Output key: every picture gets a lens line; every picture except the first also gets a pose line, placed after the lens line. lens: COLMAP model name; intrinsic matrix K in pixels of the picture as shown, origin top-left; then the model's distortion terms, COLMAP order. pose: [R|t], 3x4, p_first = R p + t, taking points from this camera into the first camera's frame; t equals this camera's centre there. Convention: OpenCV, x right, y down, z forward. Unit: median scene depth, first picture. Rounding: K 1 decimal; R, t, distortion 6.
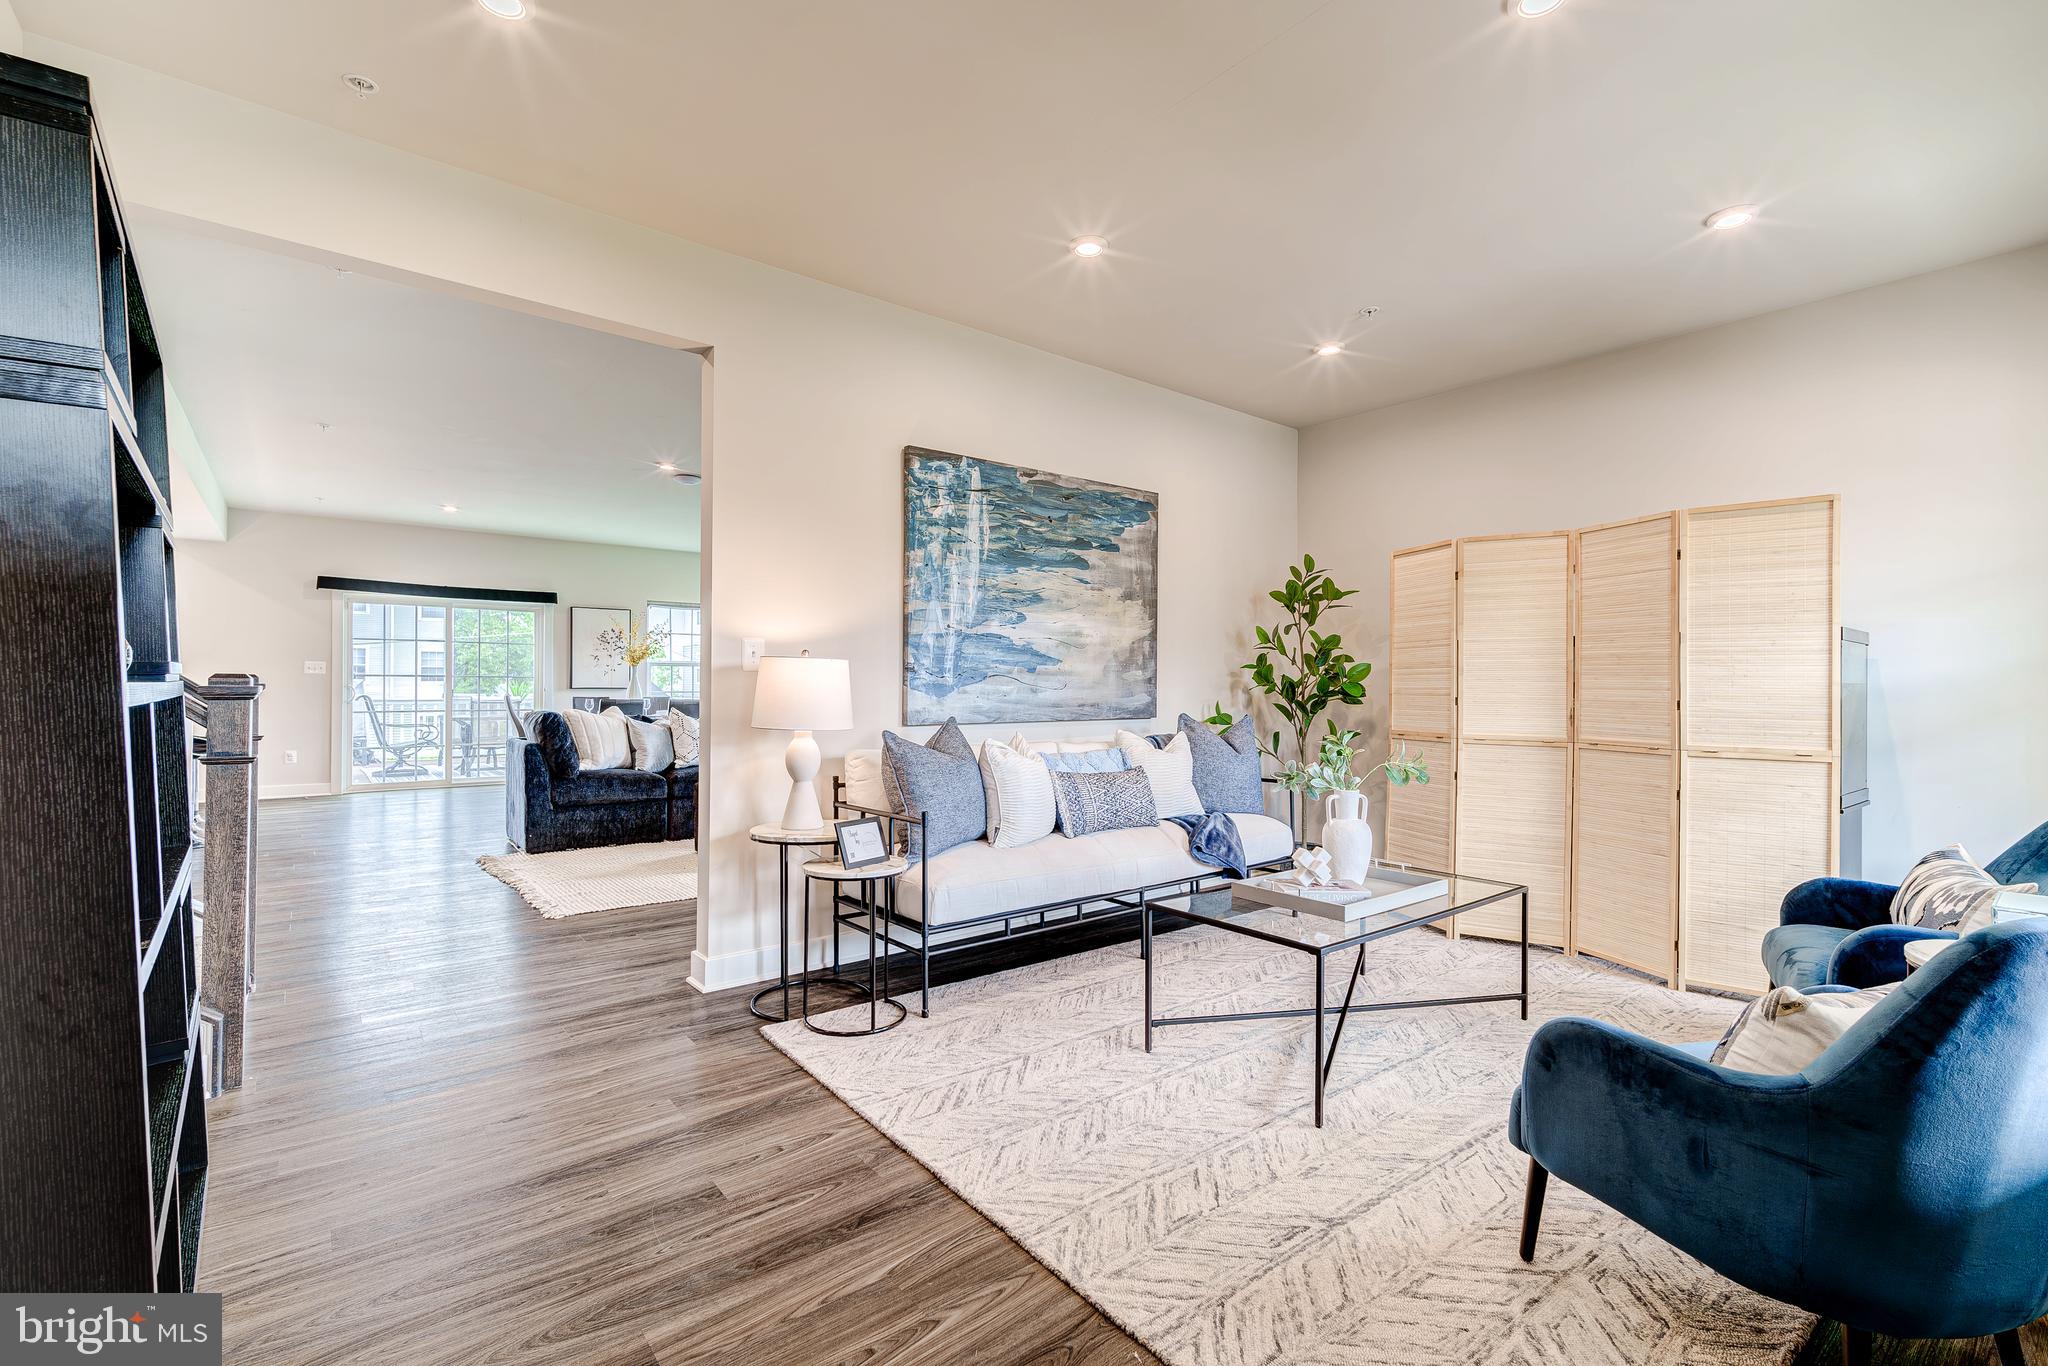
lens RADIAL K [[889.2, 0, 1039.7], [0, 889.2, 685.2], [0, 0, 1]] dist [0.001417, 0.000005]
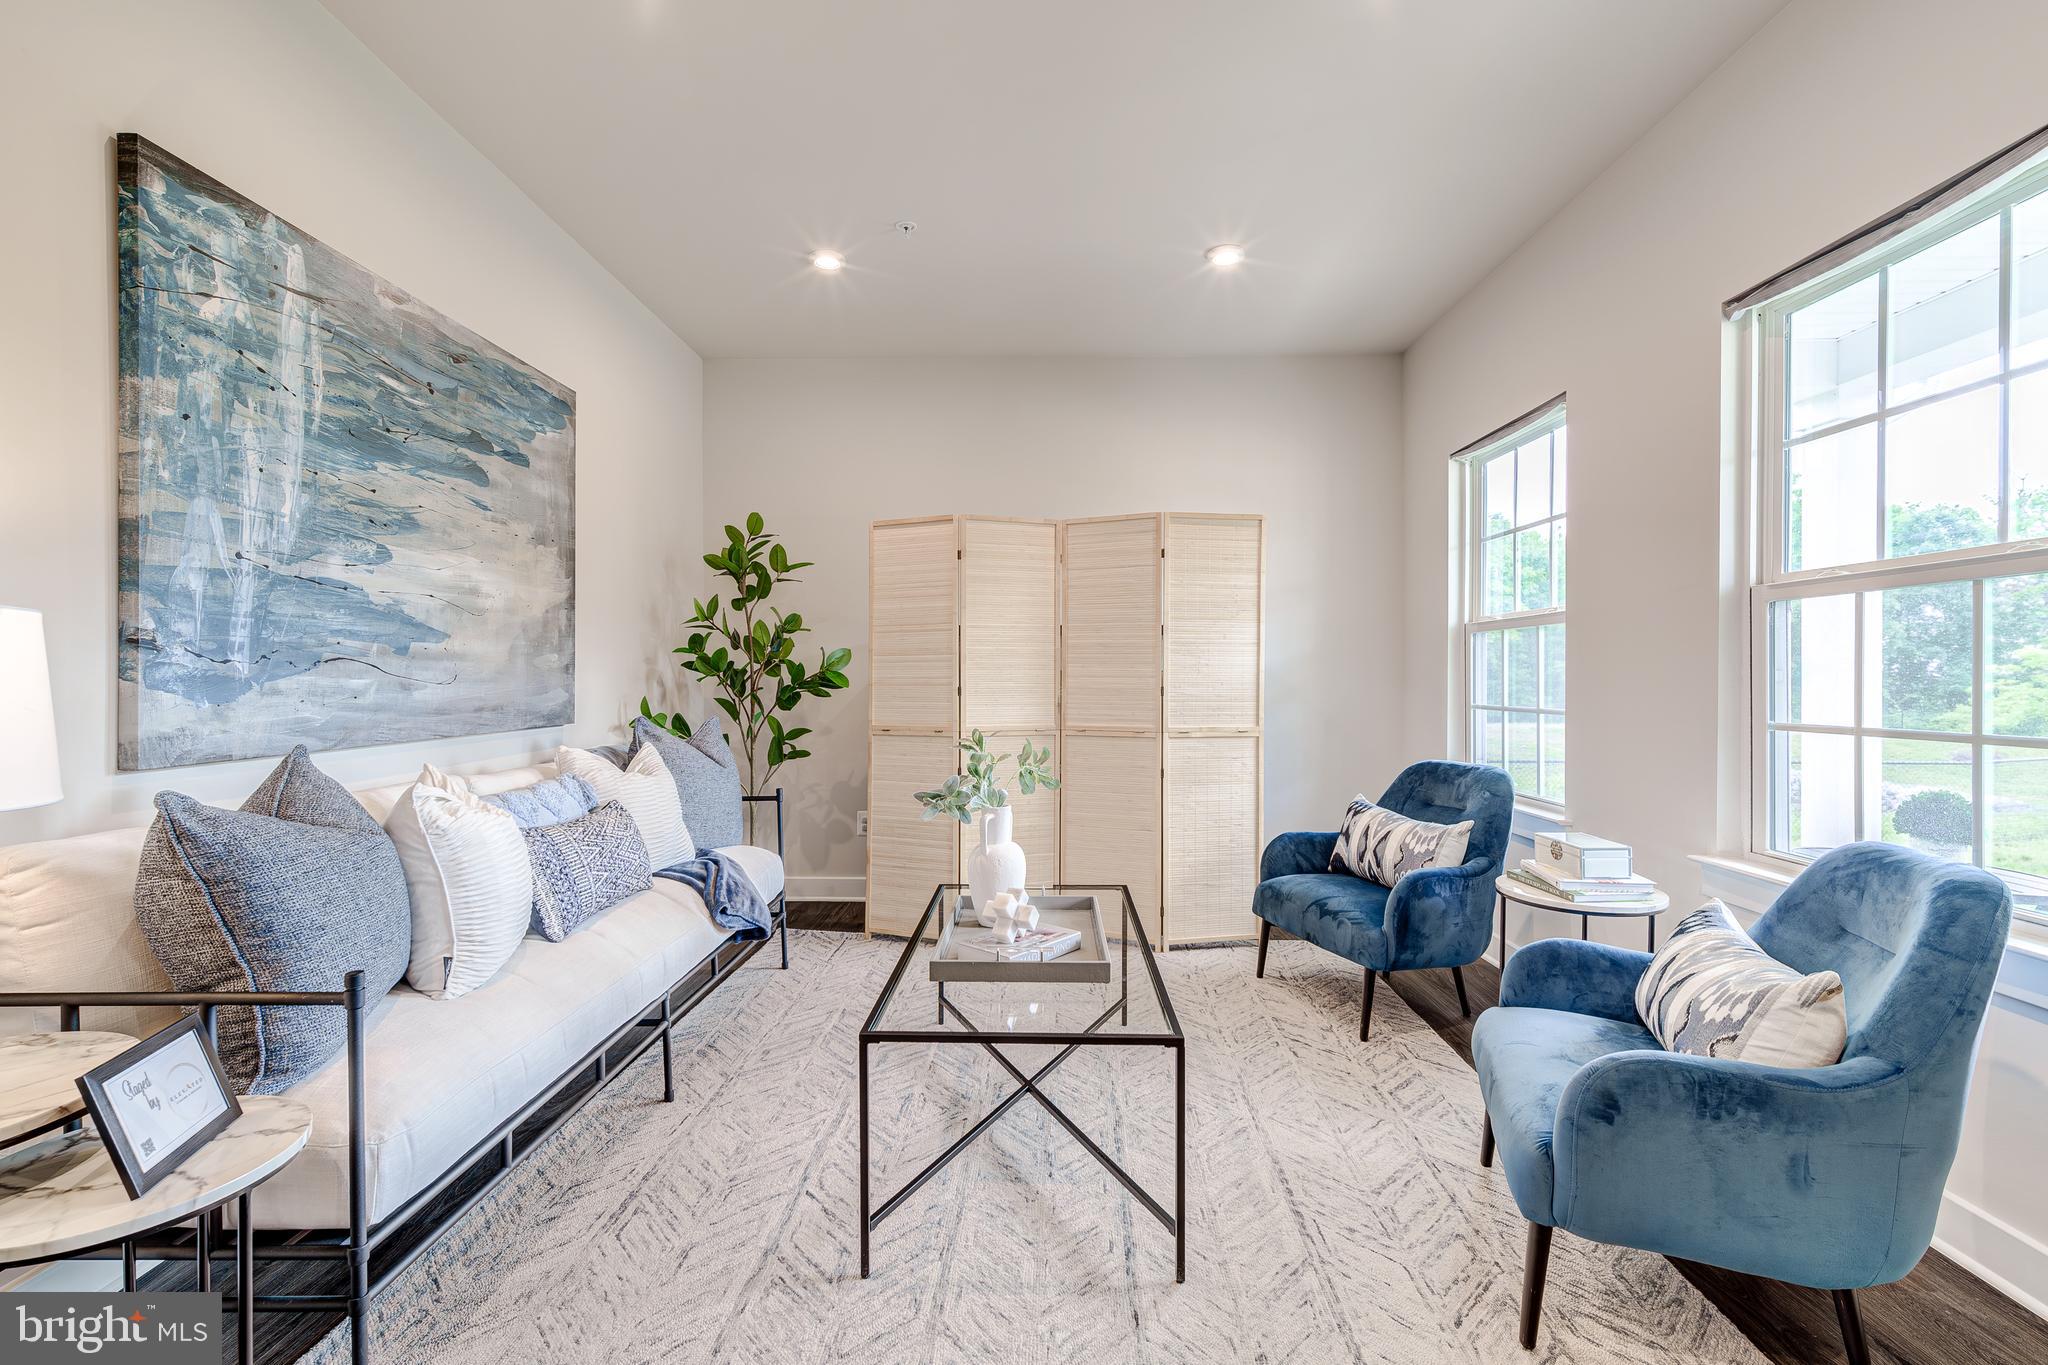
lens RADIAL K [[879.2, 0, 1018.3], [0, 879.2, 679.9], [0, 0, 1]] dist [0.001244, 0.000254]
pose [[0.657715, -0.009400, 0.753208, -0.180527], [0.004070, 0.999952, 0.008925, -0.001738], [-0.753256, -0.002804, 0.657722, 0.362934]]
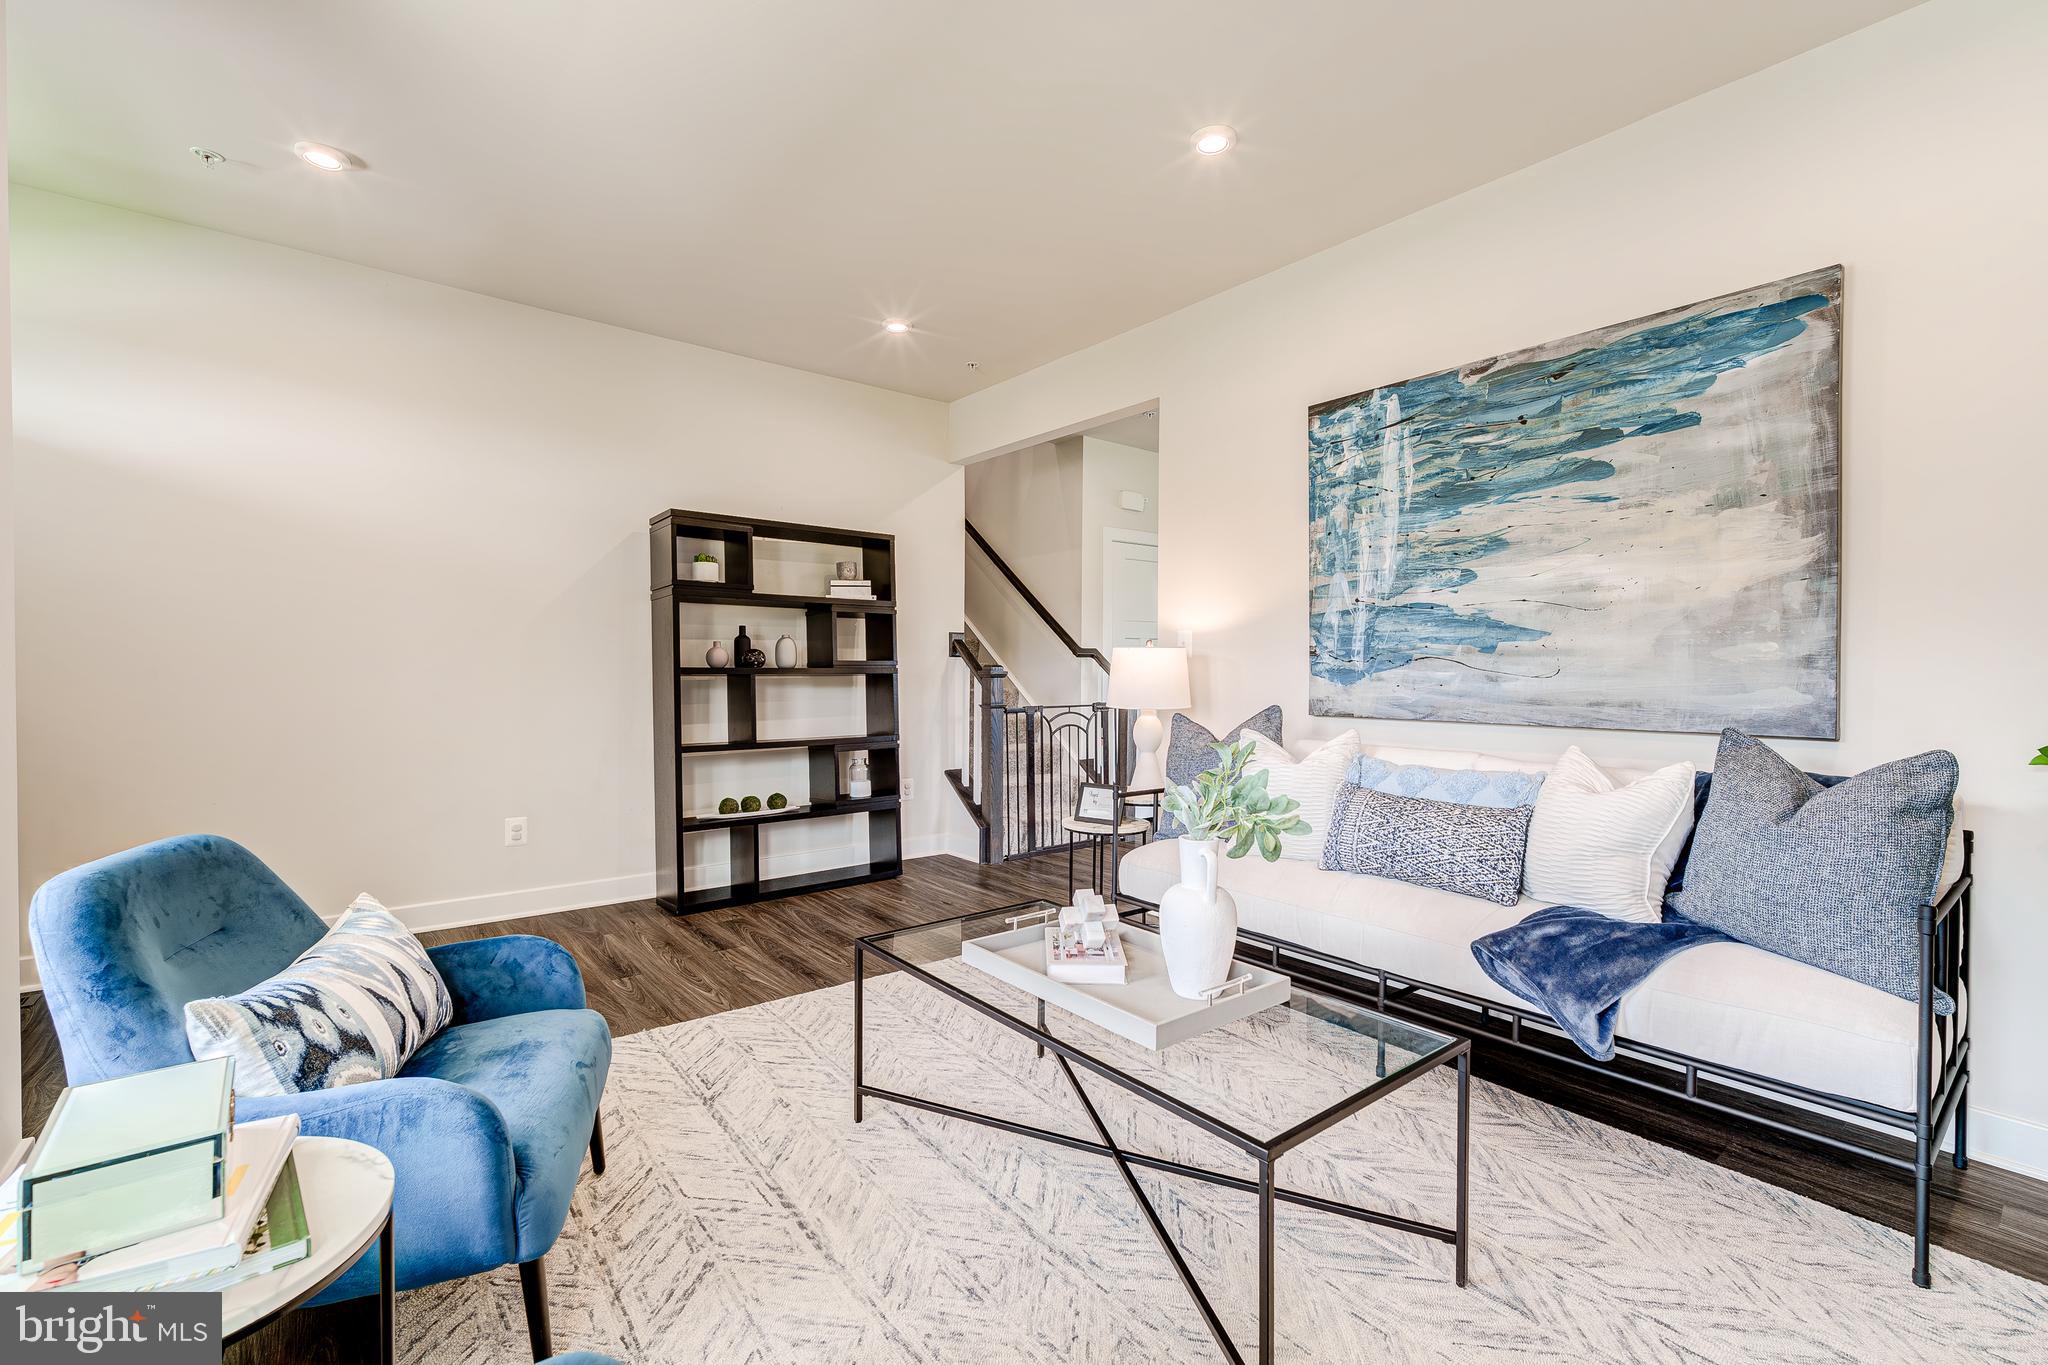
lens RADIAL K [[906.1, 0, 1024.0], [0, 906.1, 682.5], [0, 0, 1]] dist [0.001362, 0.000071]
pose [[-0.015472, 0.008517, -0.999844, 0.742682], [-0.006613, 0.999941, 0.008620, 0.005681], [0.999858, 0.006746, -0.015415, 0.685715]]
